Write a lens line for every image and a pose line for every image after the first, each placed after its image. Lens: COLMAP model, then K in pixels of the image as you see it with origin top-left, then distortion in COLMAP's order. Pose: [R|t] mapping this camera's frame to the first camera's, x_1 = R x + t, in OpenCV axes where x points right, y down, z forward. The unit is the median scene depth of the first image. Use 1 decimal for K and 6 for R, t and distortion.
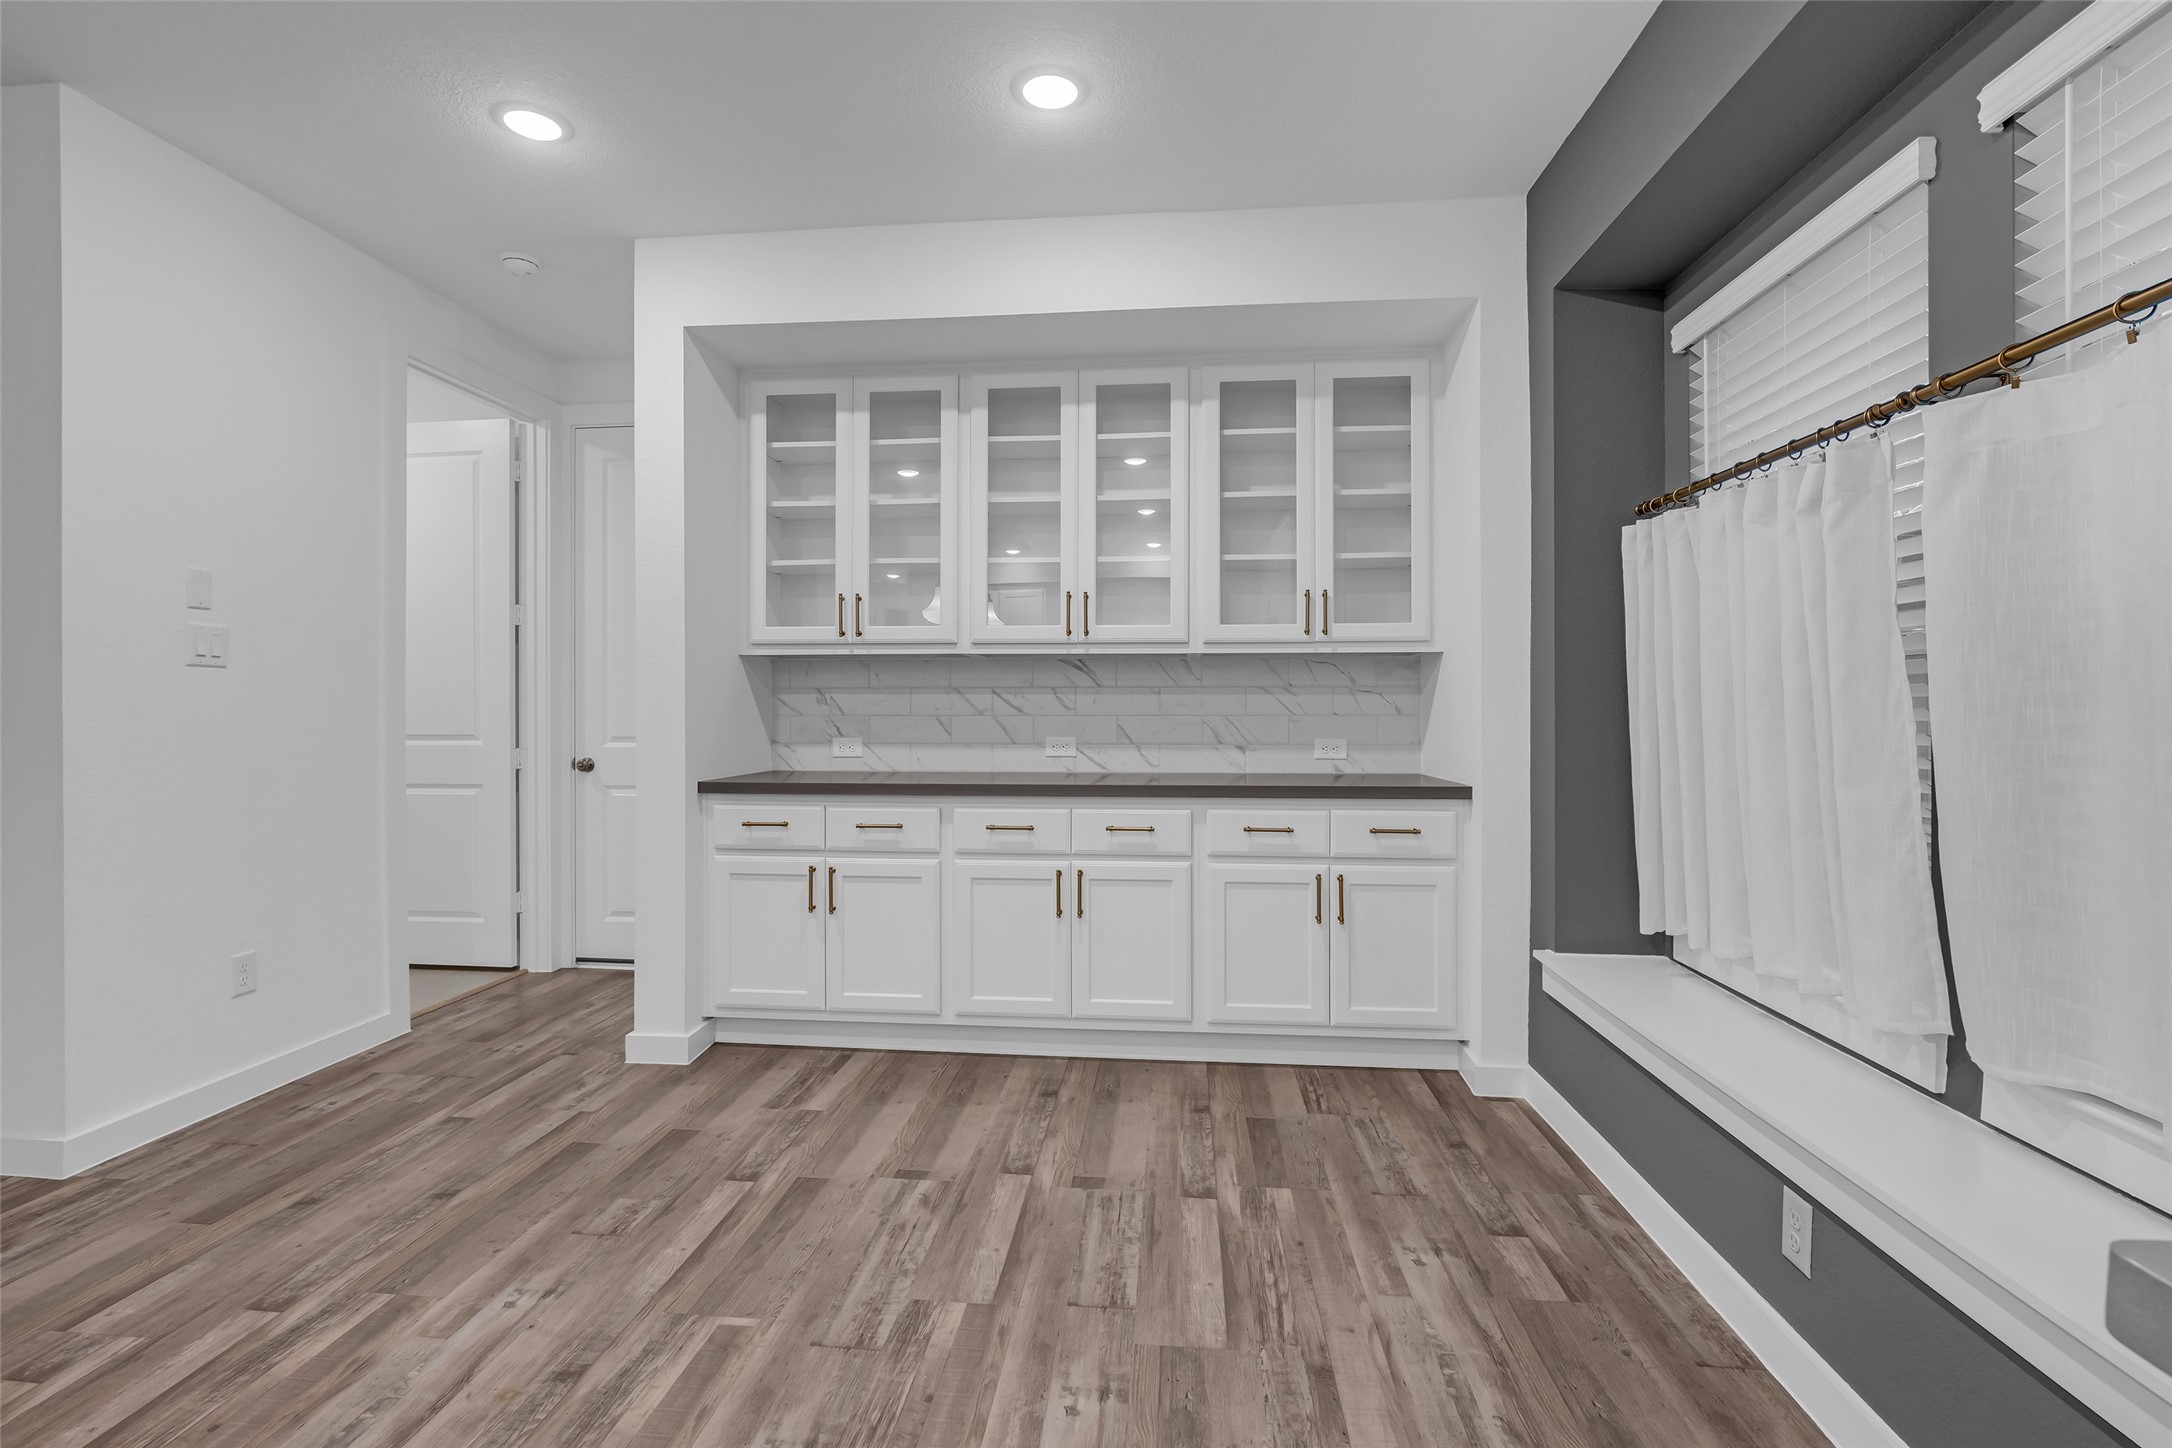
lens RADIAL K [[1000.9, 0, 1080.3], [0, 1000.9, 709.4], [0, 0, 1]] dist [-0.024270, 0.007268]
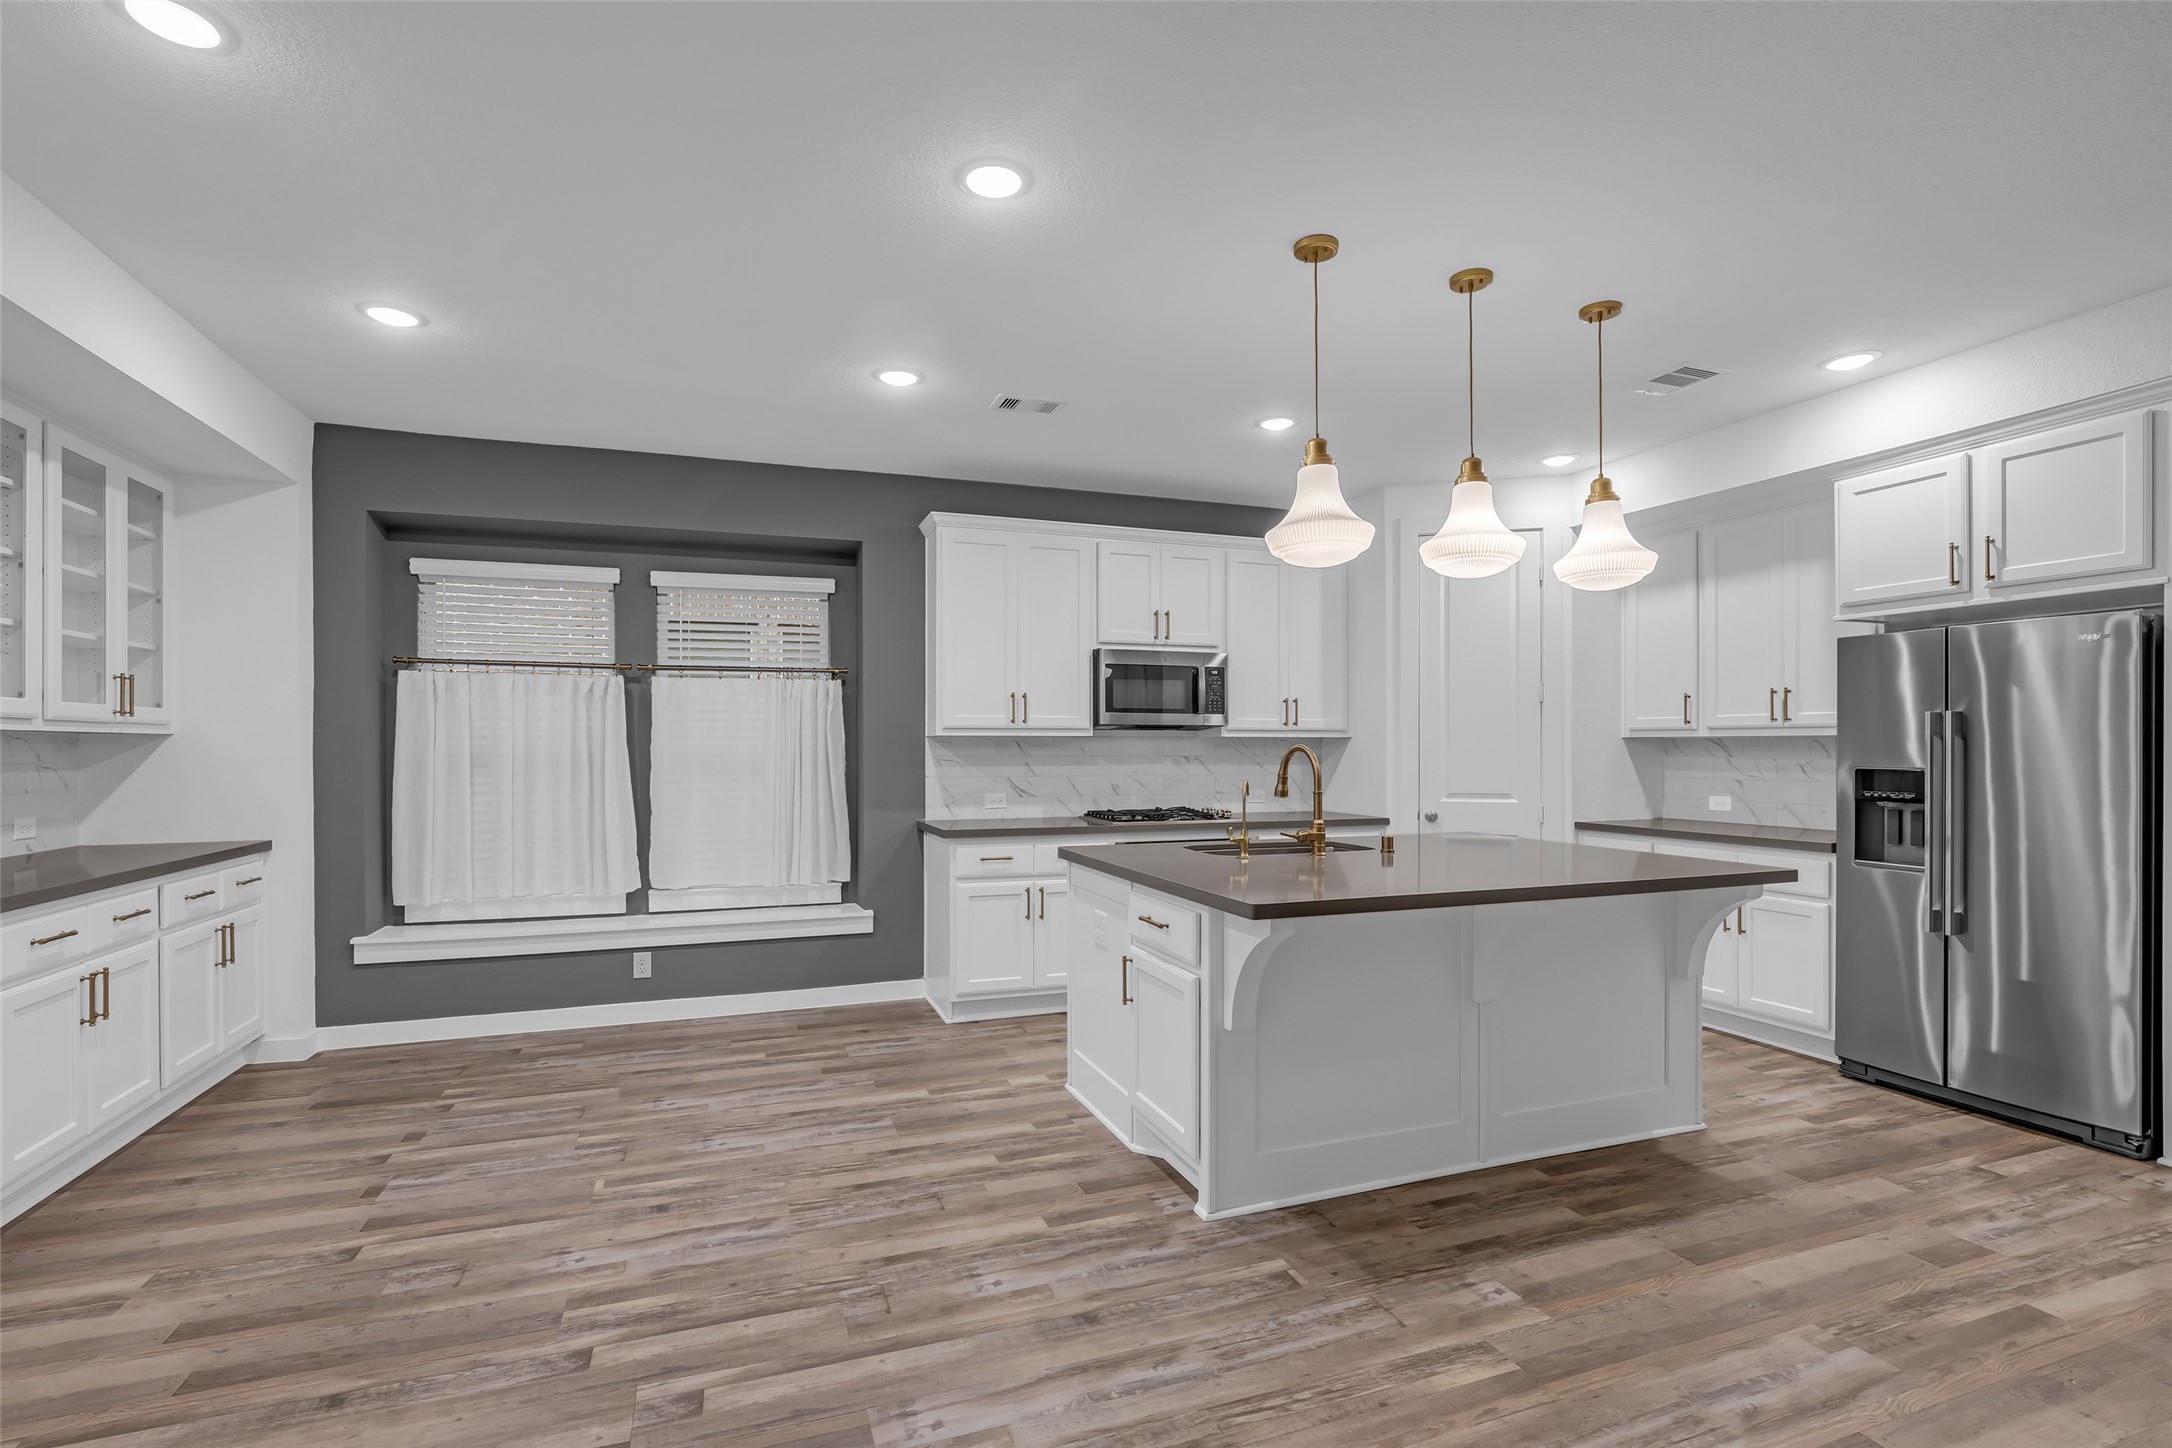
lens RADIAL K [[1013.2, 0, 1081.9], [0, 1013.2, 739.1], [0, 0, 1]] dist [-0.023915, 0.008380]
pose [[-0.437247, 0.006820, 0.899316, -1.578140], [0.002579, 0.999977, -0.006330, -0.056331], [-0.899338, -0.000449, -0.437254, 0.752670]]
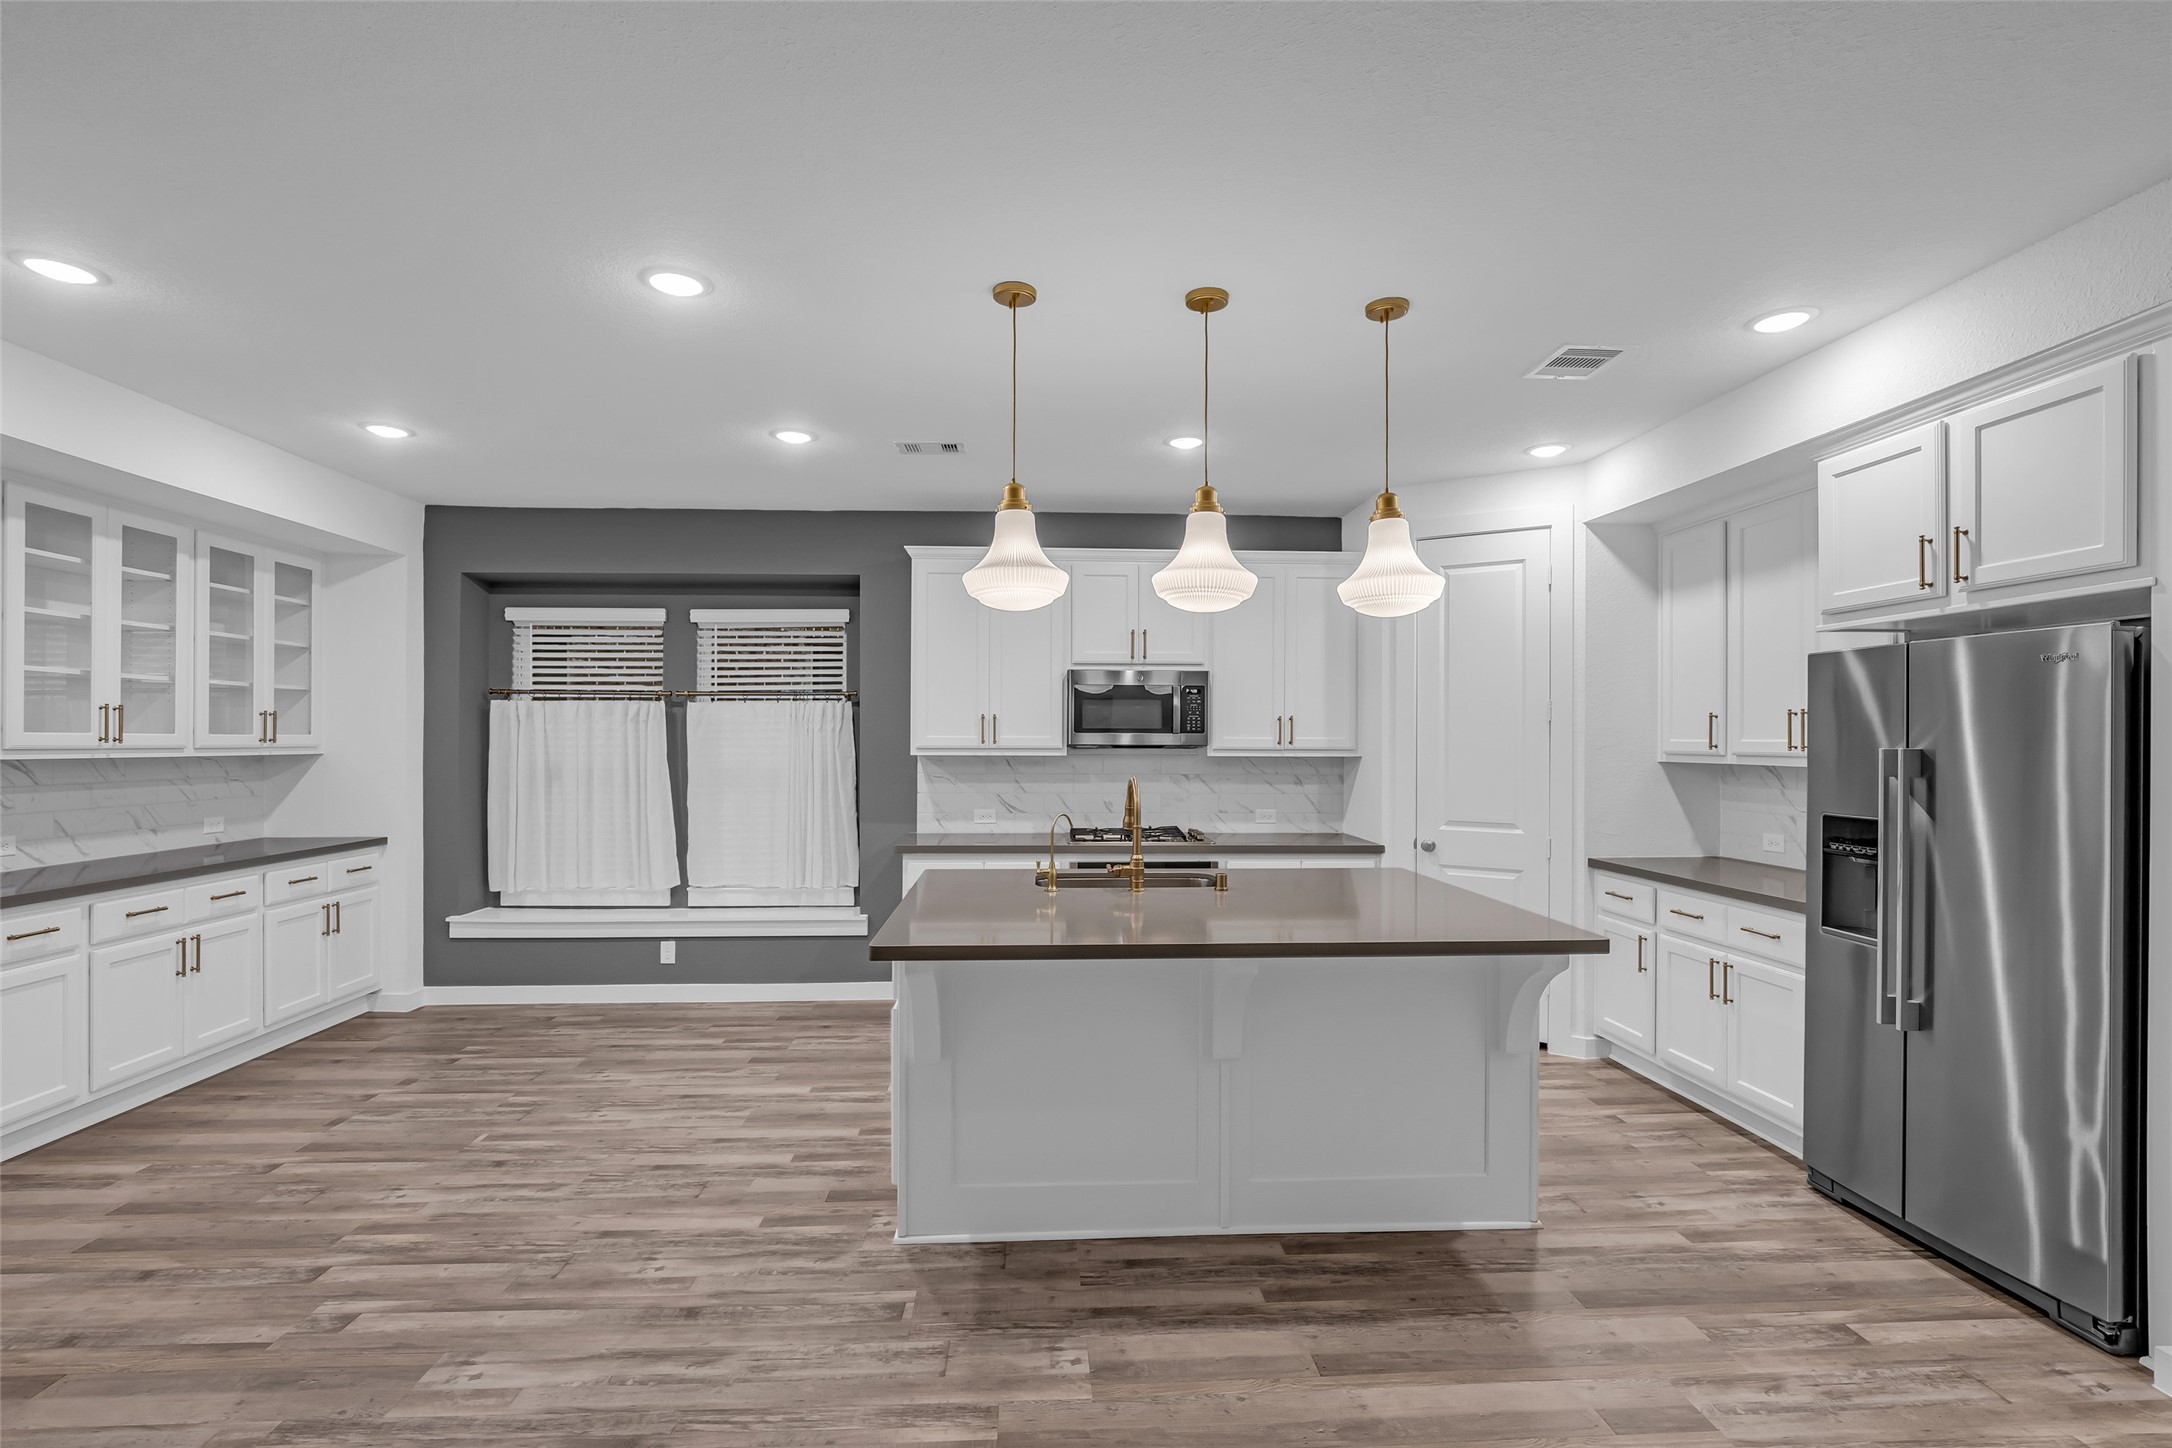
lens RADIAL K [[1011.3, 0, 1082.2], [0, 1011.3, 728.3], [0, 0, 1]] dist [-0.023739, 0.008345]
pose [[-0.153594, 0.009015, 0.988093, -1.813340], [-0.000967, 0.999957, -0.009273, -0.113378], [-0.988134, -0.002380, -0.153578, 0.116374]]
